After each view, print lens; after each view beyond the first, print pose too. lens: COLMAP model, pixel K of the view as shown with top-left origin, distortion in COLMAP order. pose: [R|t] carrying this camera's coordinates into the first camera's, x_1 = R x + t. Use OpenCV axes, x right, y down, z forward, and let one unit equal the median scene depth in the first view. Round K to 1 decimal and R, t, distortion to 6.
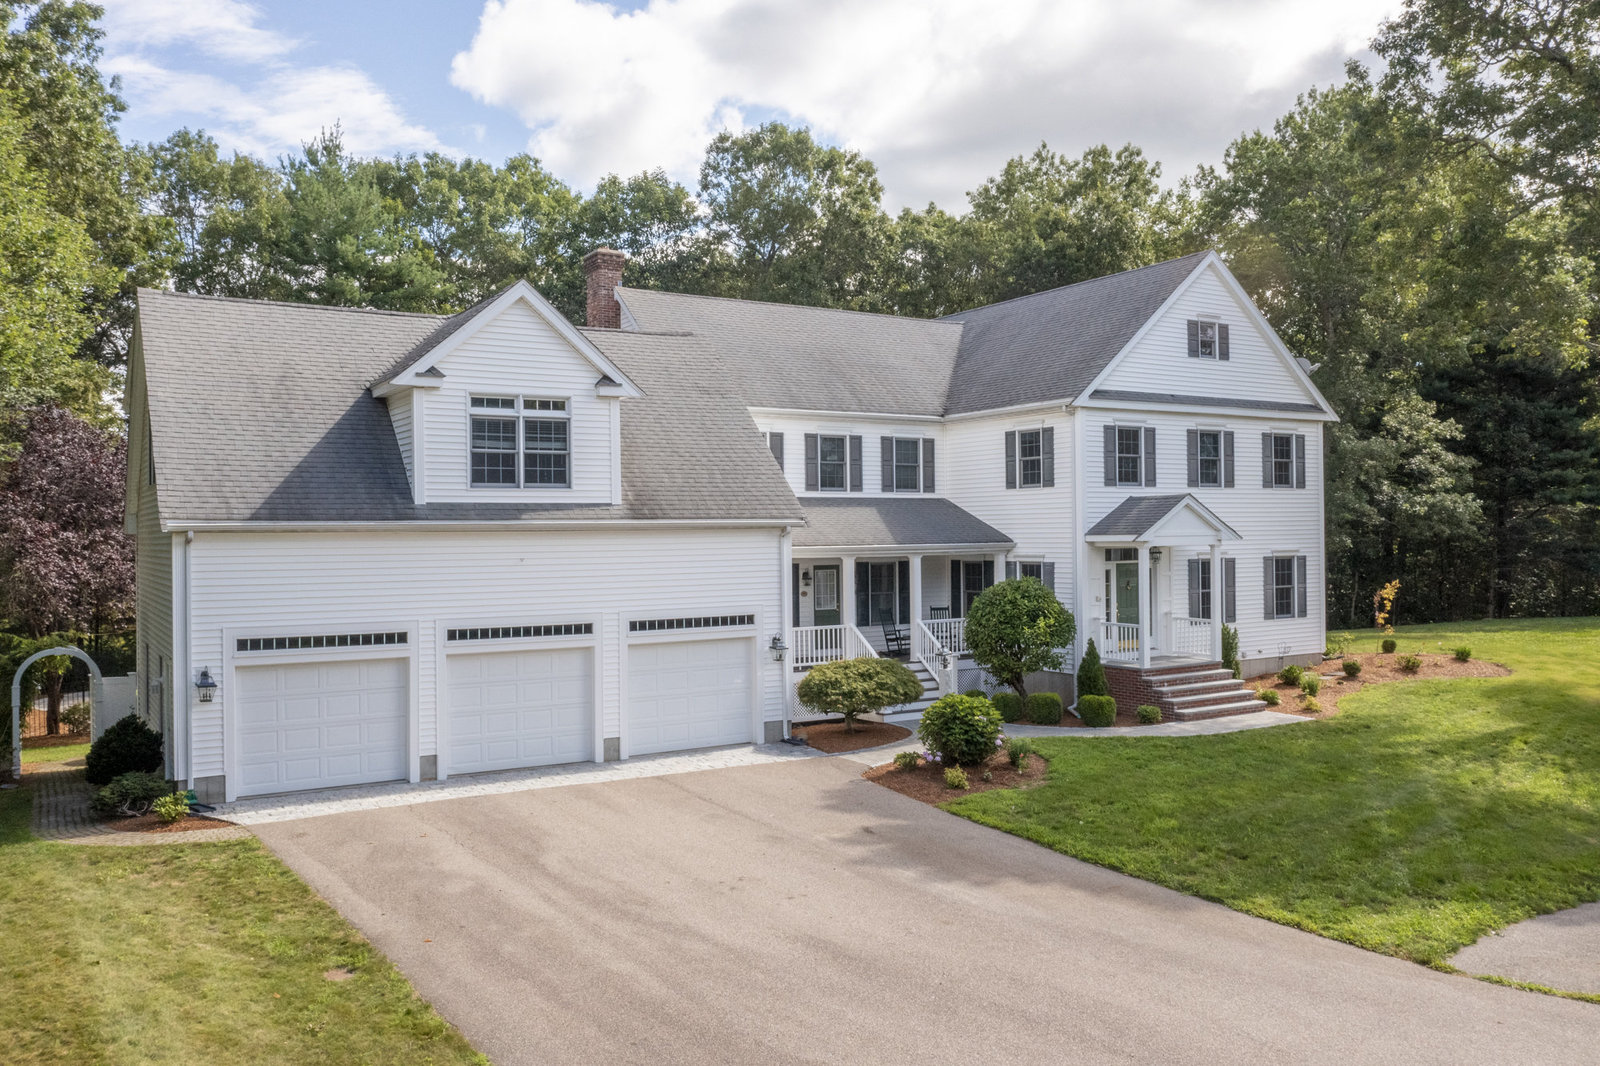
lens RADIAL K [[1257.6, 0, 802.4], [0, 1257.6, 533.6], [0, 0, 1]] dist [-0.022018, -0.002079]
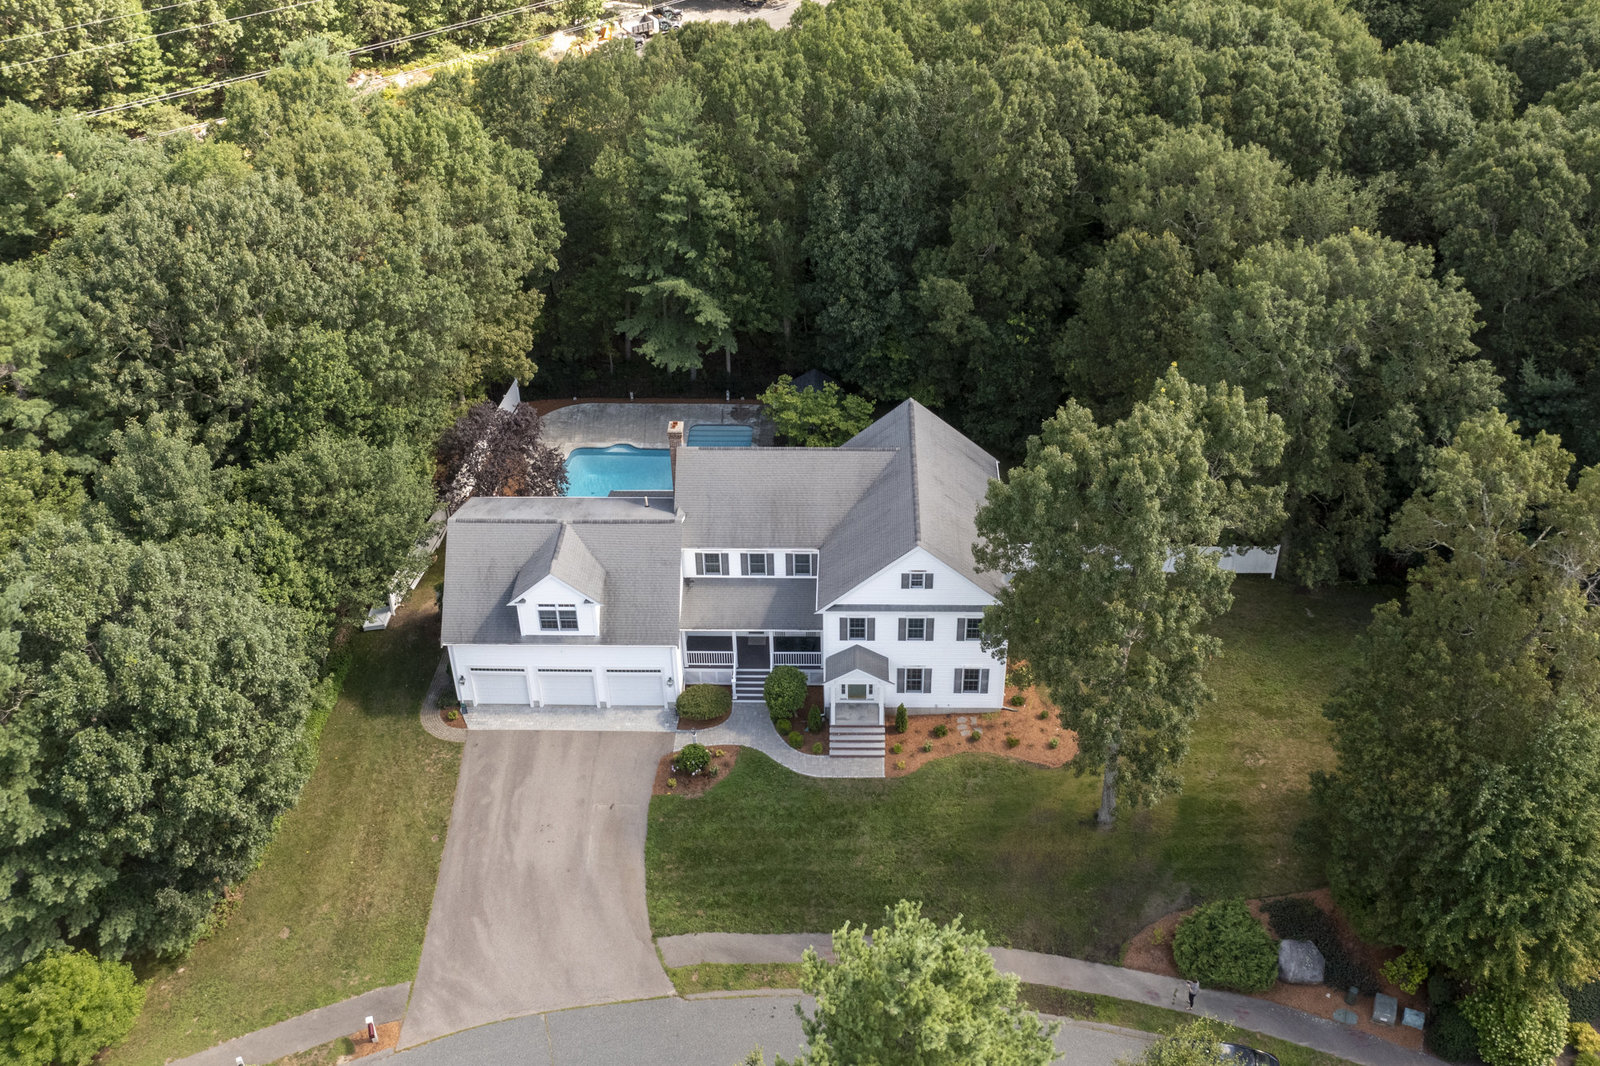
lens RADIAL K [[1492.5, 0, 805.9], [0, 1492.5, 476.4], [0, 0, 1]] dist [-0.010196, 0.000000]
pose [[0.835598, 0.306432, -0.455933, 1.514636], [0.007826, 0.823240, 0.567640, -2.036772], [0.549285, -0.477887, 0.685500, -0.724230]]
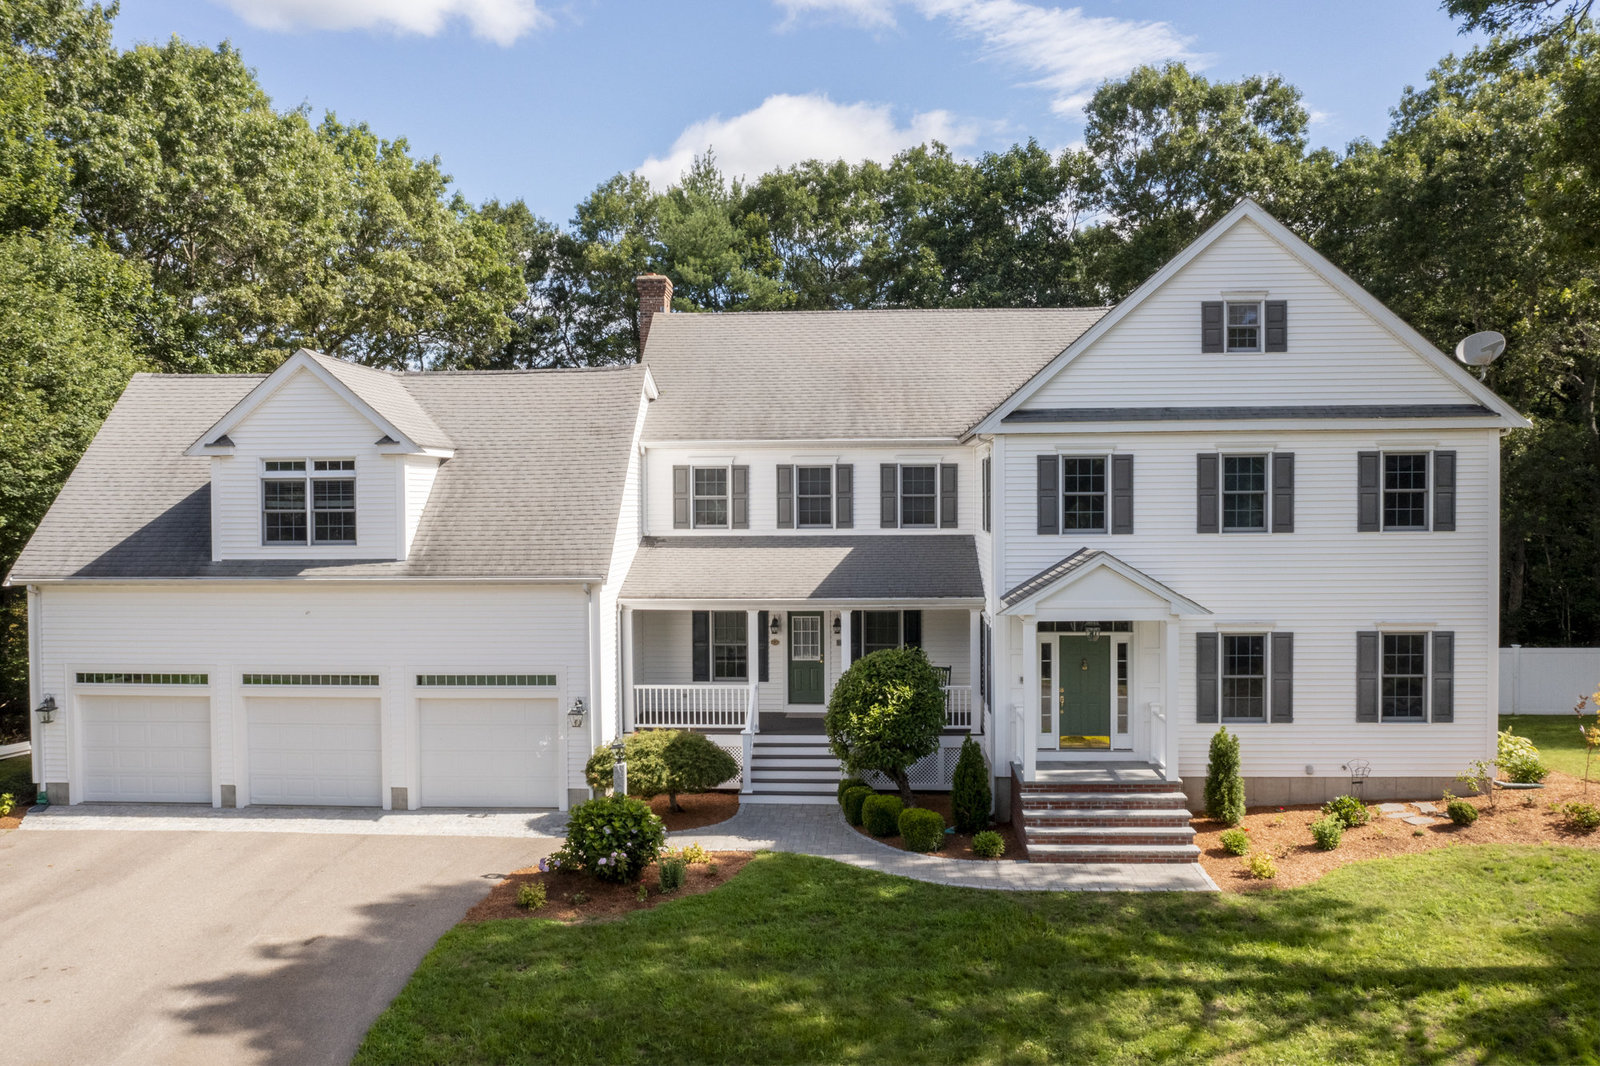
lens RADIAL K [[1257.6, 0, 799.2], [0, 1257.6, 525.8], [0, 0, 1]] dist [-0.022018, -0.002079]
pose [[0.816514, 0.017281, -0.577066, 0.693171], [-0.001725, 0.999620, 0.027495, -0.078683], [0.577323, -0.021454, 0.816234, 0.355209]]
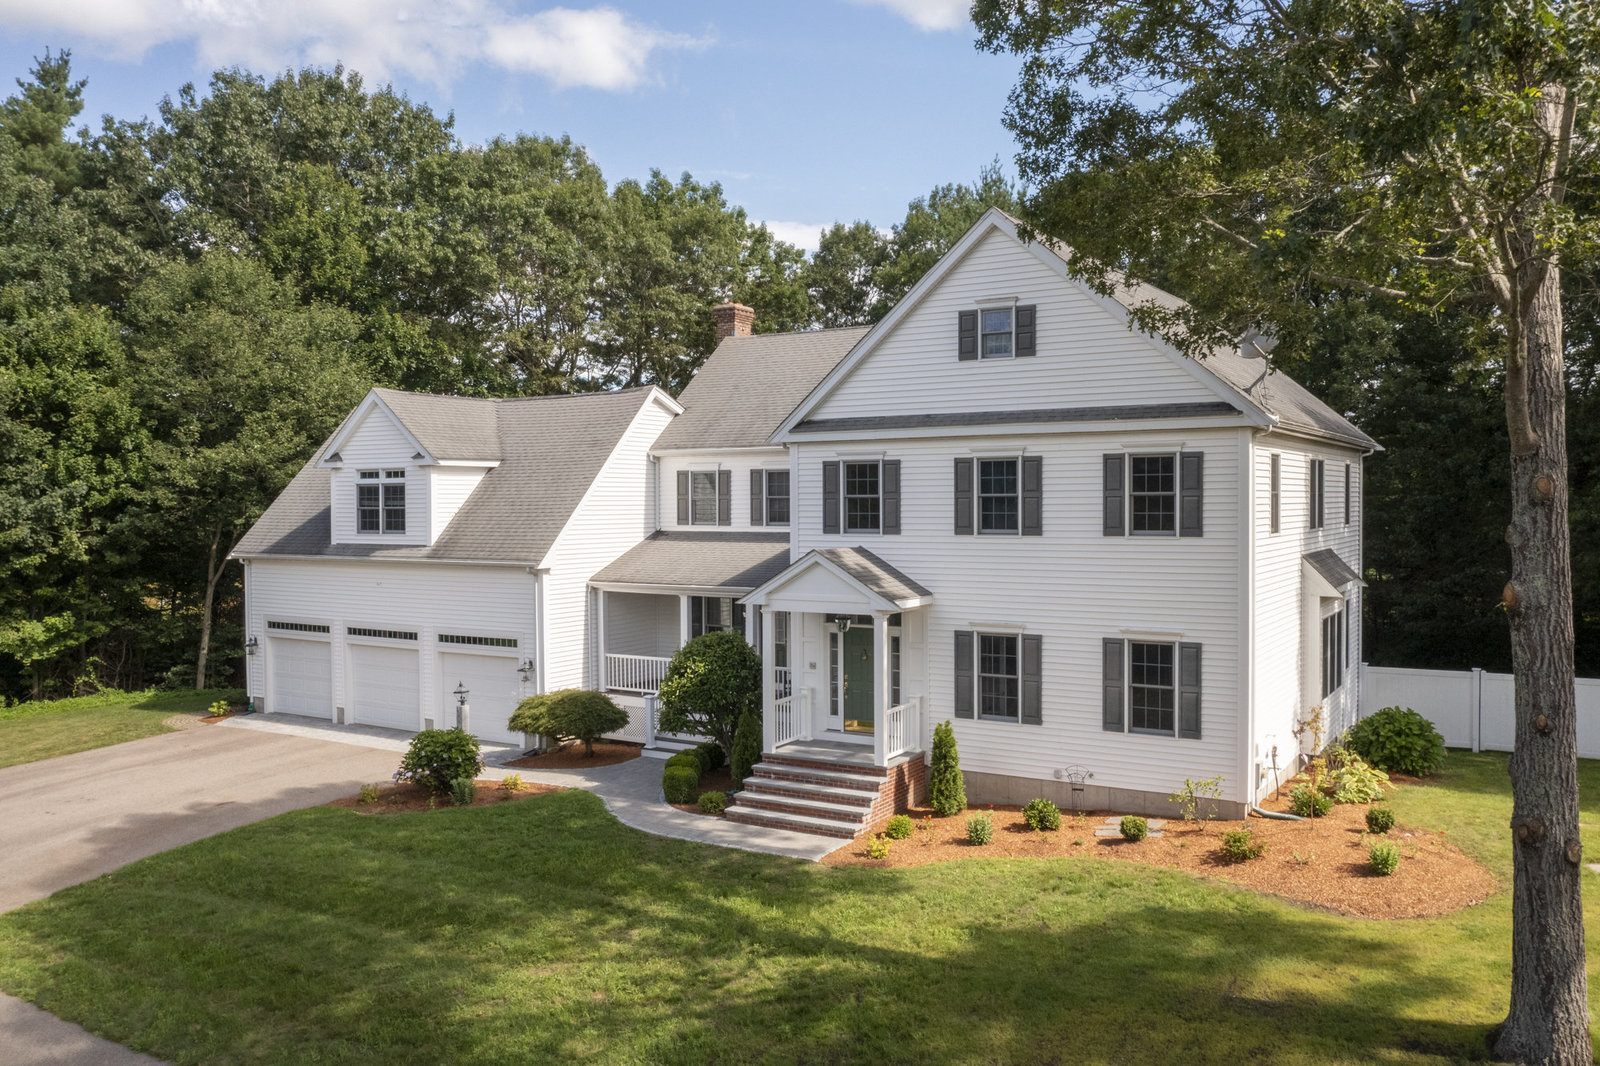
lens RADIAL K [[1257.6, 0, 795.7], [0, 1257.6, 531.8], [0, 0, 1]] dist [-0.022018, -0.002079]
pose [[0.448999, 0.032338, -0.892947, 1.208801], [0.001082, 0.999324, 0.036734, -0.086103], [0.893532, -0.017459, 0.448660, 0.742736]]
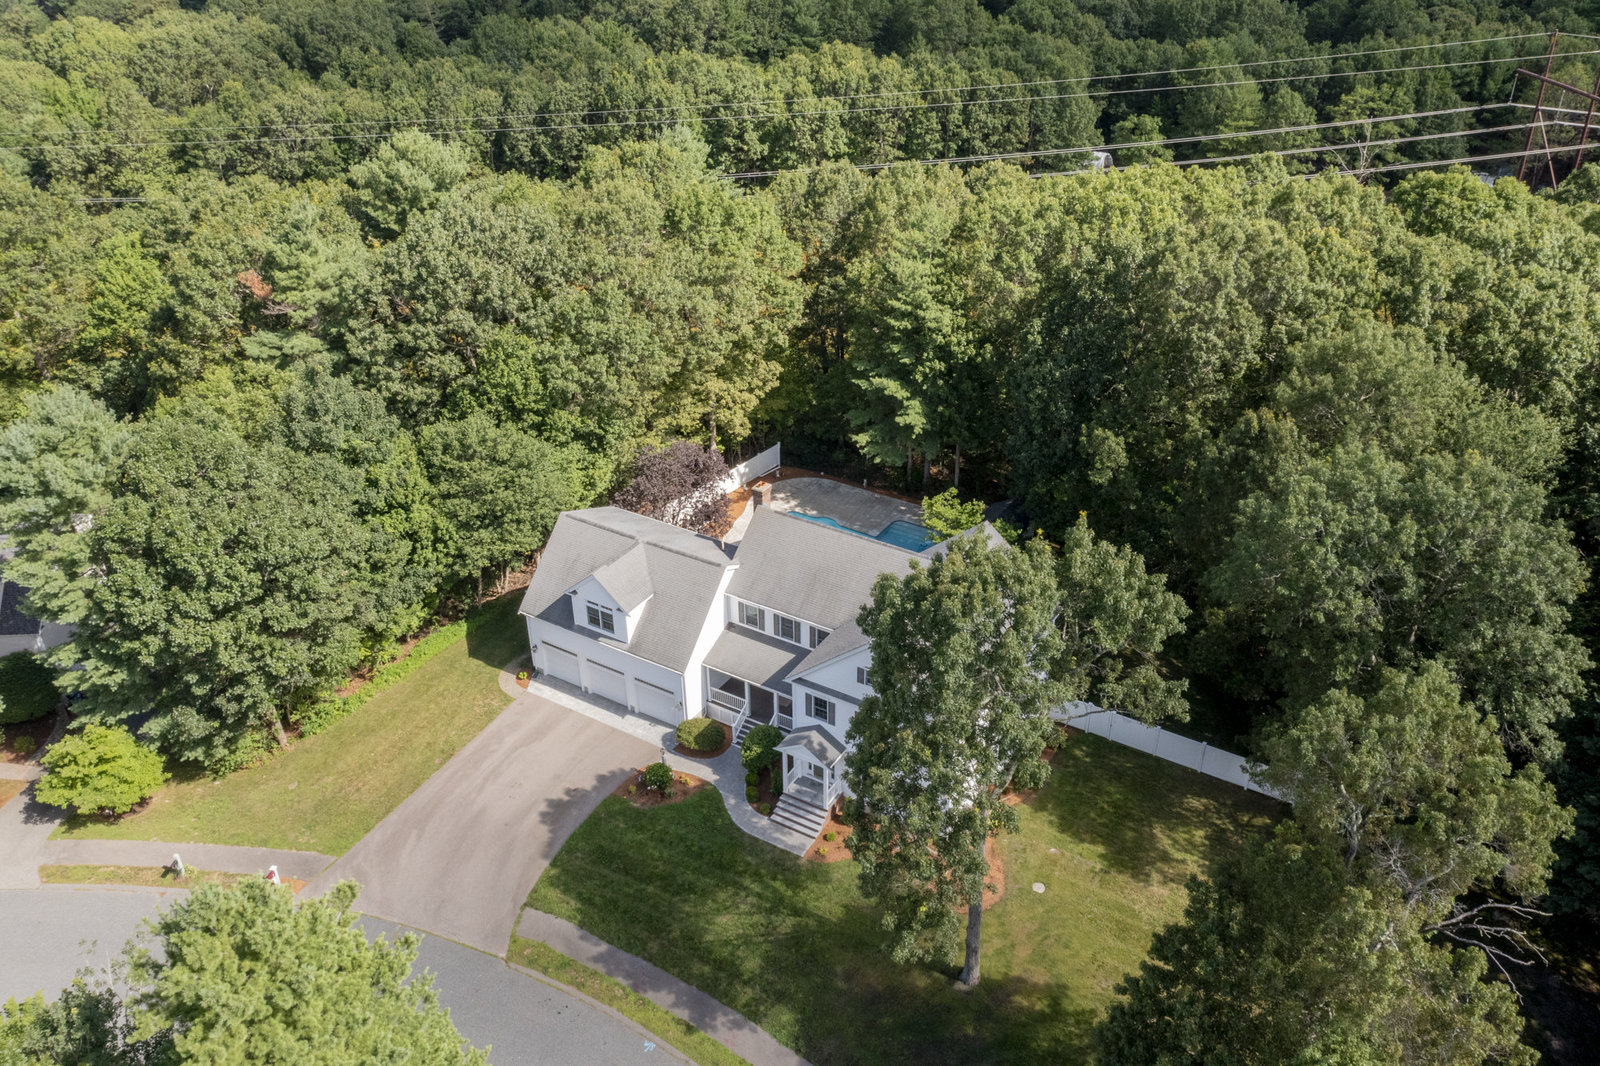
lens RADIAL K [[1257.6, 0, 799.7], [0, 1257.6, 535.2], [0, 0, 1]] dist [-0.022018, -0.002079]
pose [[0.450438, 0.460448, -0.764914, 2.130935], [0.006907, 0.854928, 0.518701, -1.734835], [0.892781, -0.238926, 0.381911, 0.299638]]
